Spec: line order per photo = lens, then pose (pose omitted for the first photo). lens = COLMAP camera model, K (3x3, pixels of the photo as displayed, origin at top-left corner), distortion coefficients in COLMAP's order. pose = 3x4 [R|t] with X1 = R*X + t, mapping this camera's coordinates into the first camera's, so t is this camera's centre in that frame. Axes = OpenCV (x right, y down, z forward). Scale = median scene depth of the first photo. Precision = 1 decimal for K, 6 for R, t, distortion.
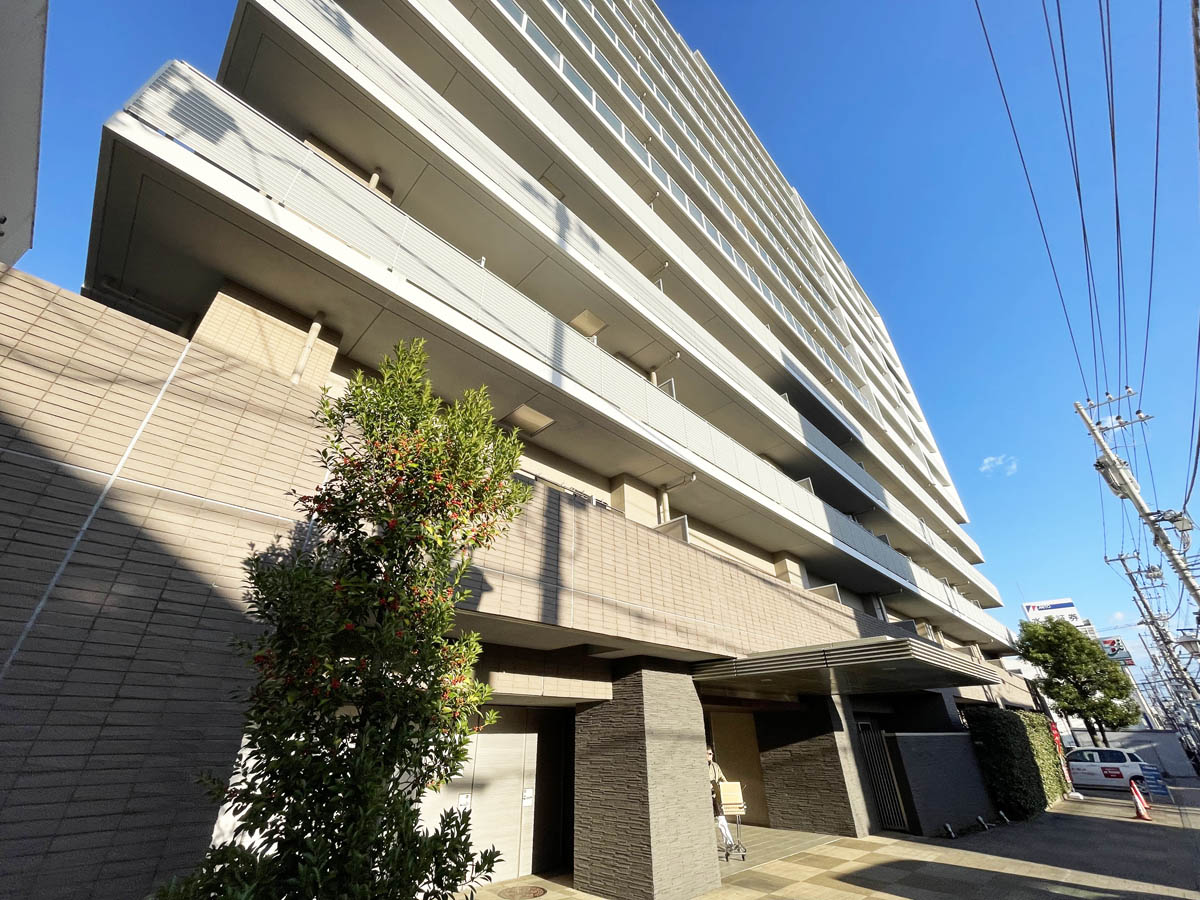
lens RADIAL K [[483.9, 0, 595.9], [0, 483.9, 453.7], [0, 0, 1]] dist [-0.004093, 0.000578]
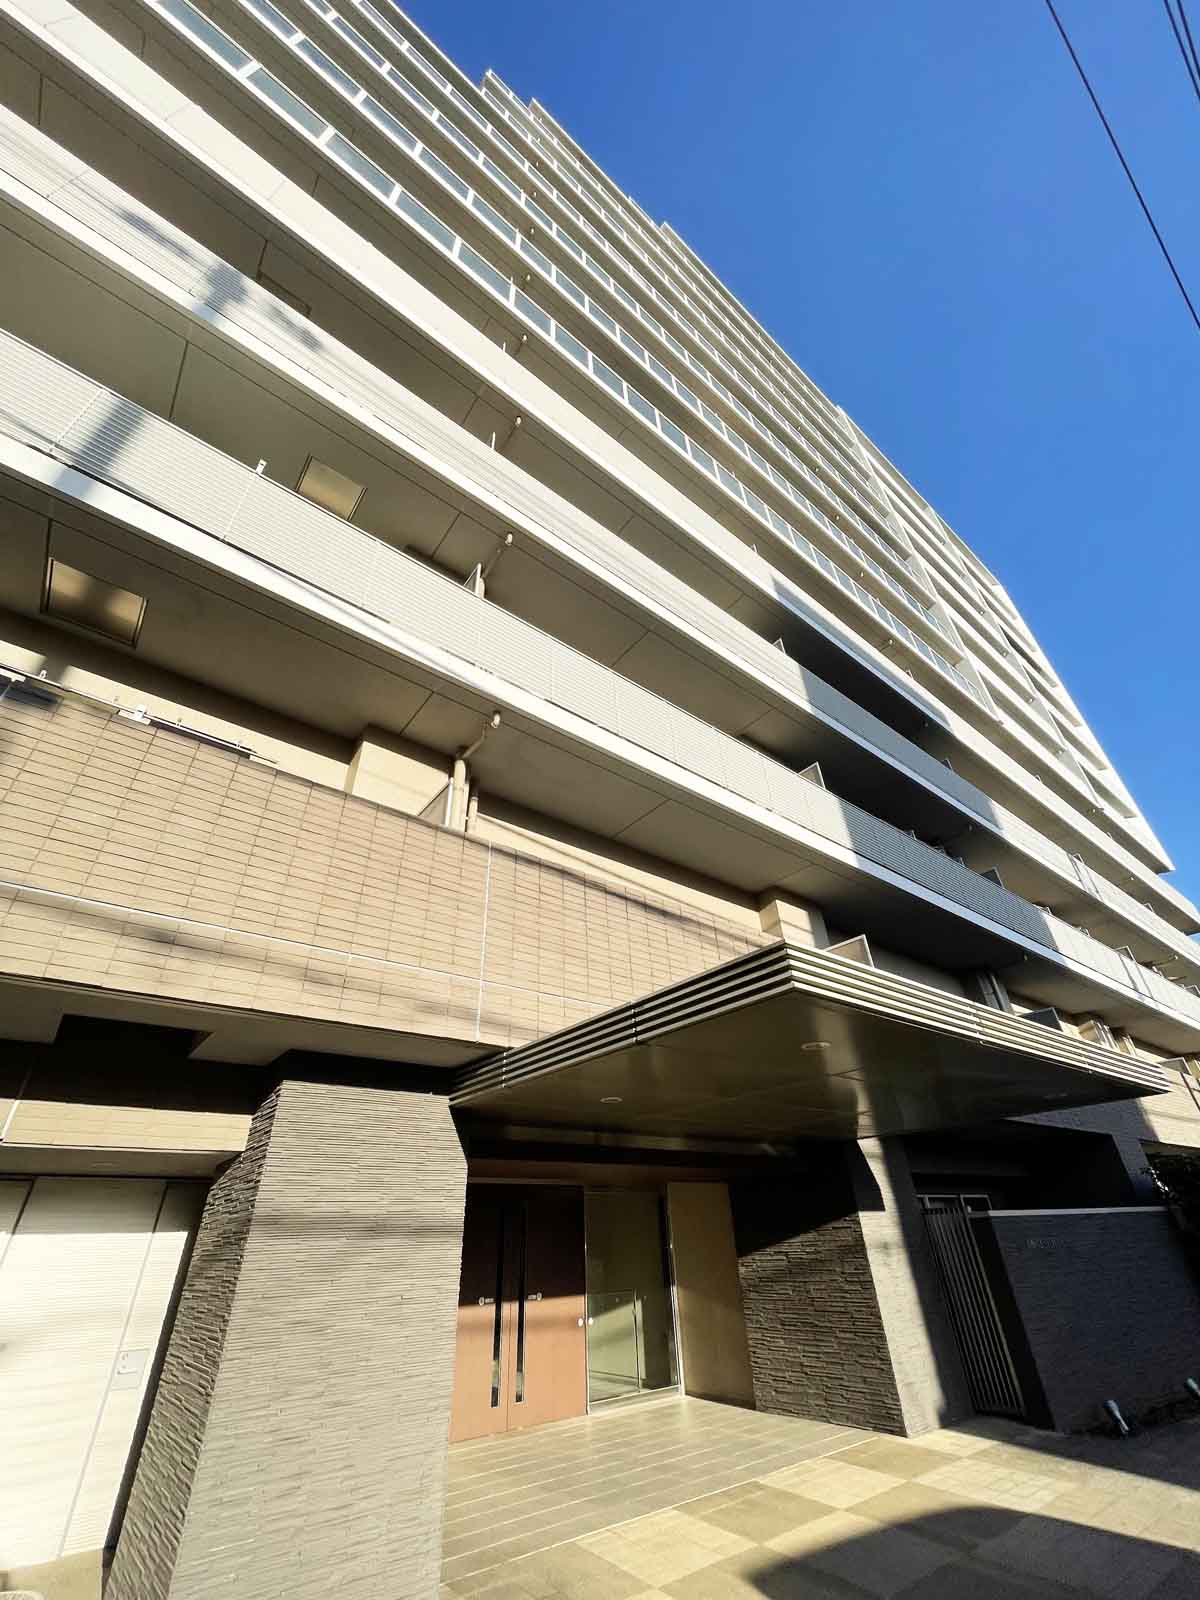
lens RADIAL K [[645.2, 0, 605.0], [0, 645.2, 793.1], [0, 0, 1]] dist [-0.004093, 0.000578]
pose [[0.993791, -0.080848, -0.076443, 0.298701], [0.075069, 0.994303, -0.075672, 0.155385], [0.082126, 0.069463, 0.994198, 0.251194]]
